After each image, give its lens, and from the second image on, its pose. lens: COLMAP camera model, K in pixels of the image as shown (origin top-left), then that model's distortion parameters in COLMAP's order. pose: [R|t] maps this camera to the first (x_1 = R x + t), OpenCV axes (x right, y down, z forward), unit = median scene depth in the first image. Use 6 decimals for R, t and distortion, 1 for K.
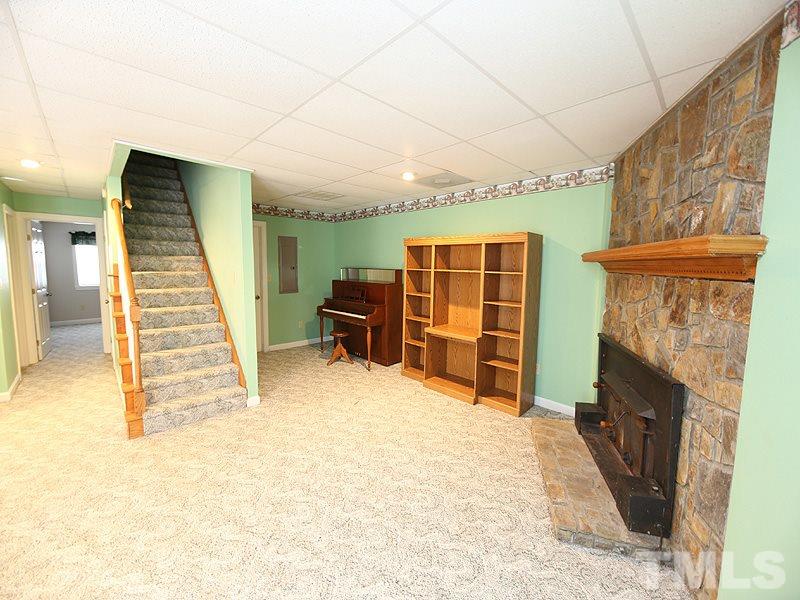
lens RADIAL K [[316.3, 0, 395.2], [0, 316.3, 292.3], [0, 0, 1]] dist [-0.008952, 0.000298]
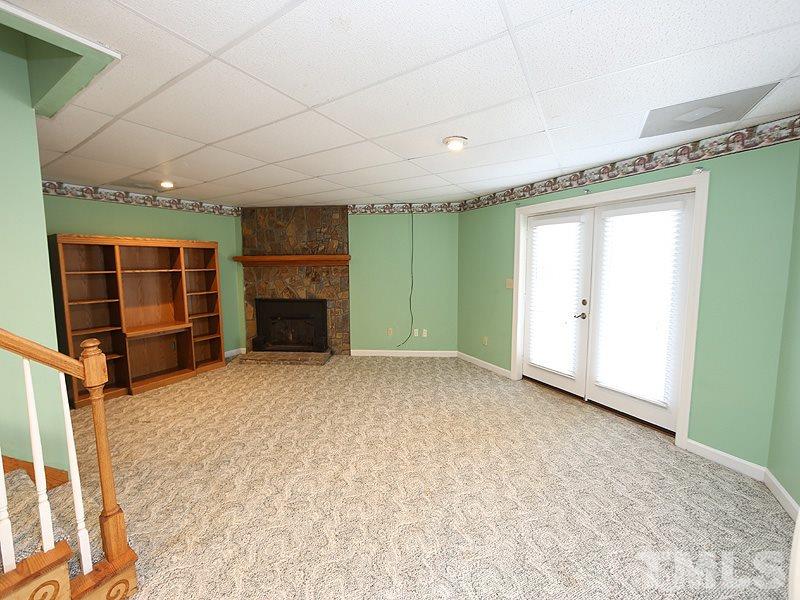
lens RADIAL K [[316.3, 0, 395.2], [0, 316.3, 292.3], [0, 0, 1]] dist [-0.008952, 0.000298]
pose [[-0.240900, -0.103382, 0.965028, -1.161618], [0.092679, 0.987317, 0.128906, -0.063344], [-0.966115, 0.120491, -0.228263, 0.504505]]
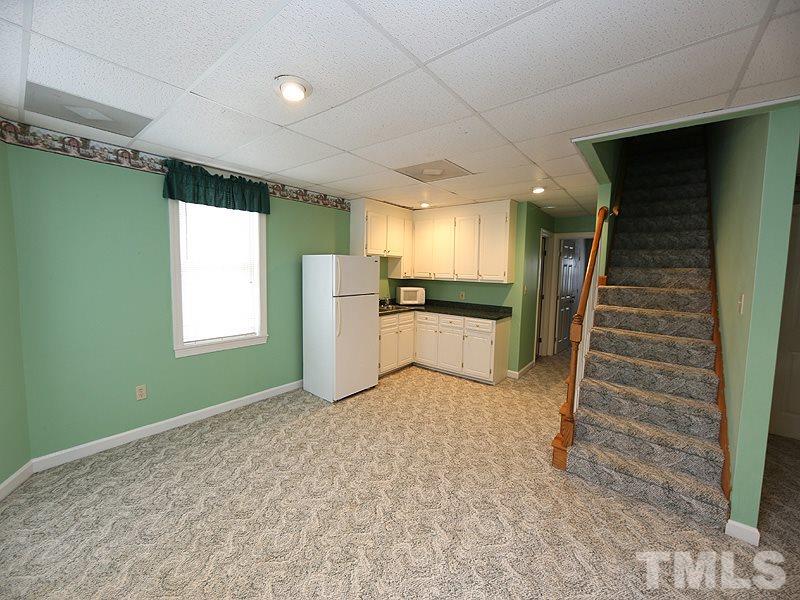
lens RADIAL K [[316.3, 0, 395.2], [0, 316.3, 292.3], [0, 0, 1]] dist [-0.008952, 0.000298]
pose [[0.118145, 0.068947, -0.990600, -0.014966], [-0.111575, 0.992191, 0.055750, -0.029906], [0.986708, 0.103940, 0.124915, 0.304222]]
